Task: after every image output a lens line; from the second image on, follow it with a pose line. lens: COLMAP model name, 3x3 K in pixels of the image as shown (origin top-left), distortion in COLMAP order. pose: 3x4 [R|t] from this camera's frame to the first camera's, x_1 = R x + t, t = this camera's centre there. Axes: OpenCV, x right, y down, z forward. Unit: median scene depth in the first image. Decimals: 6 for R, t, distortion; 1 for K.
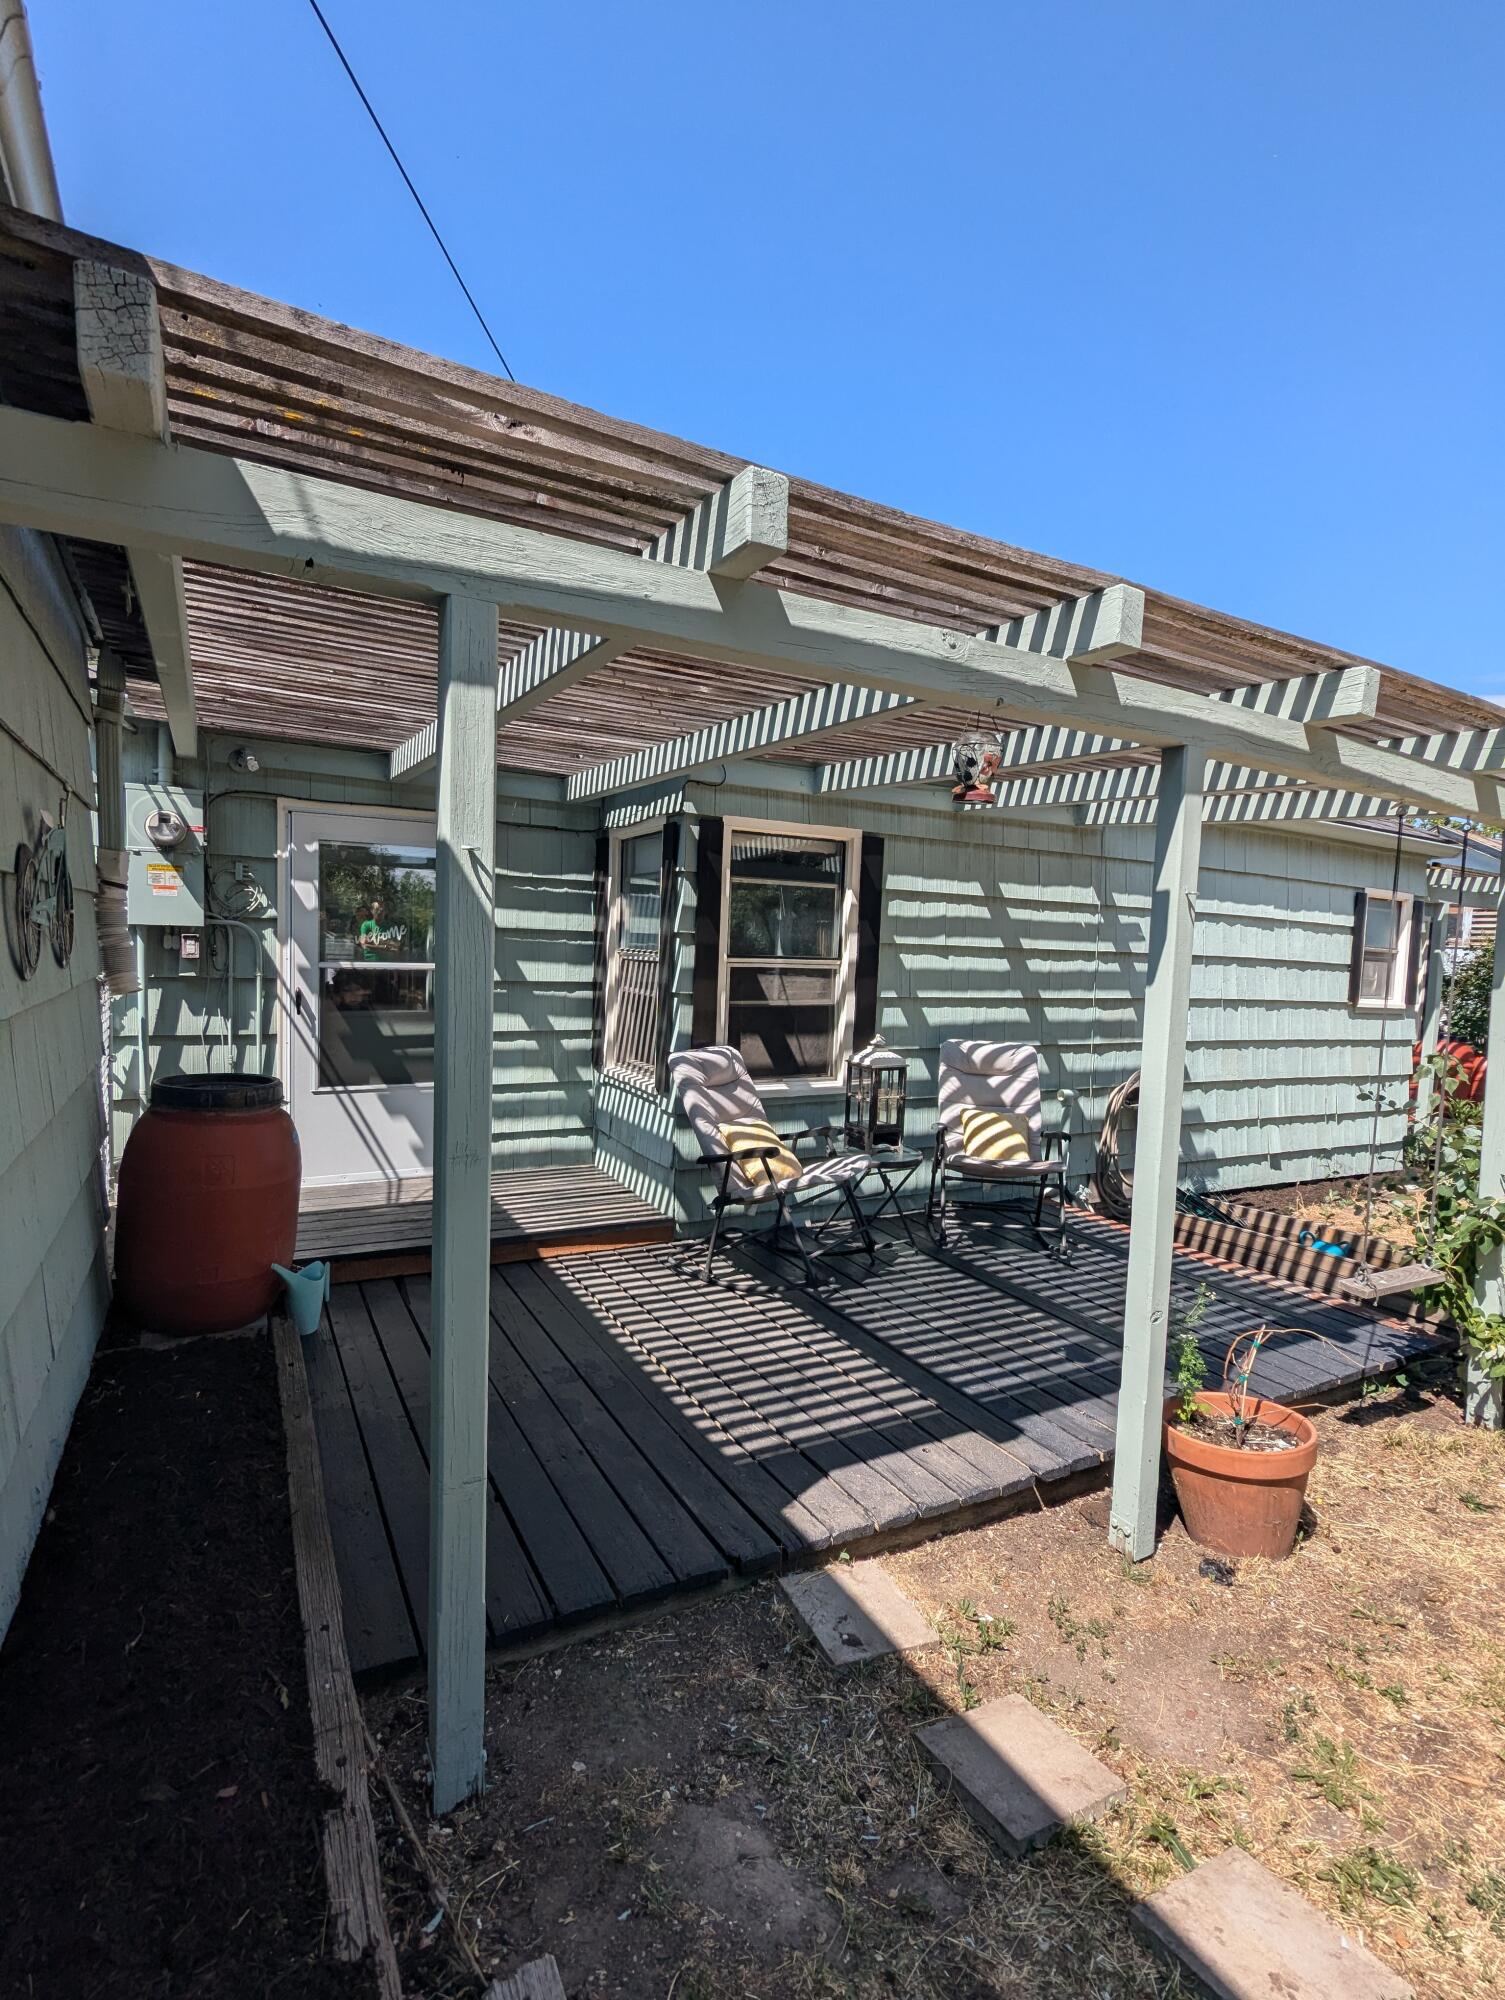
lens RADIAL K [[947.9, 0, 760.1], [0, 947.9, 1003.6], [0, 0, 1]] dist [0.000319, -0.000670]
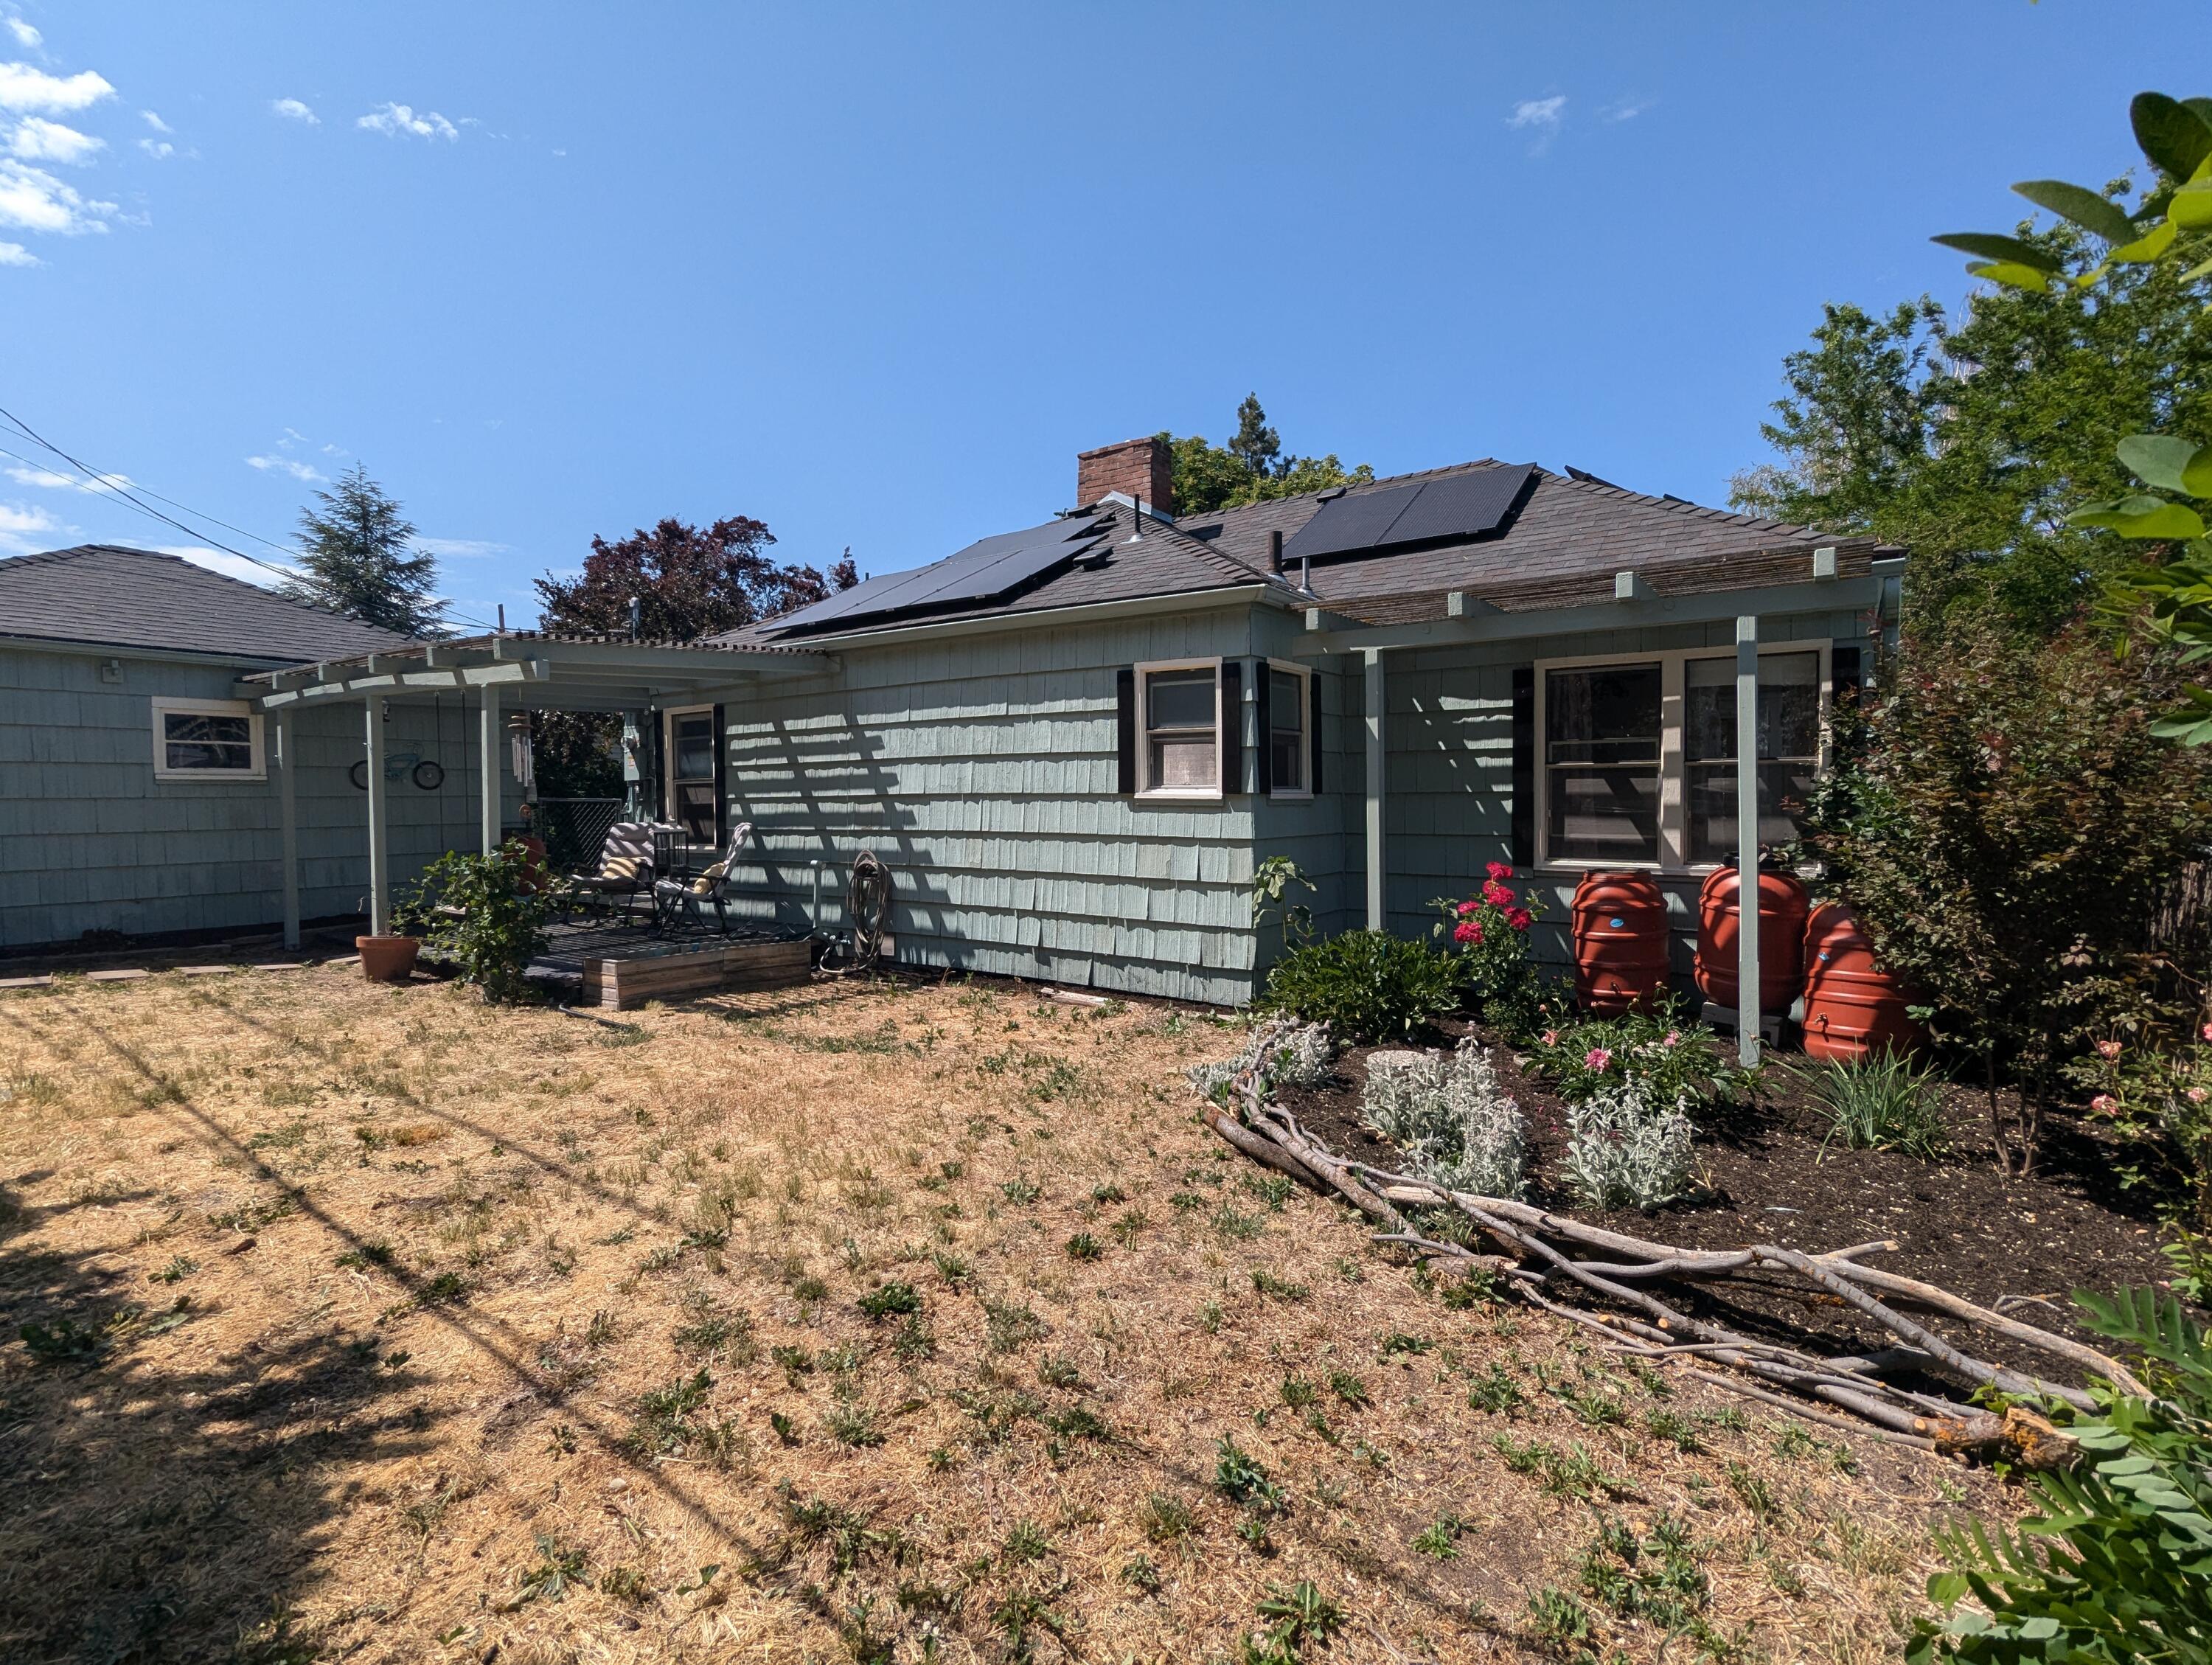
lens RADIAL K [[1048.4, 0, 1106.0], [0, 1048.4, 832.5], [0, 0, 1]] dist [0.000319, -0.000670]
pose [[0.445487, -0.017375, -0.895120, 1.827676], [-0.032000, 0.998864, -0.035315, 0.086624], [0.894716, 0.044377, 0.444425, 0.665242]]
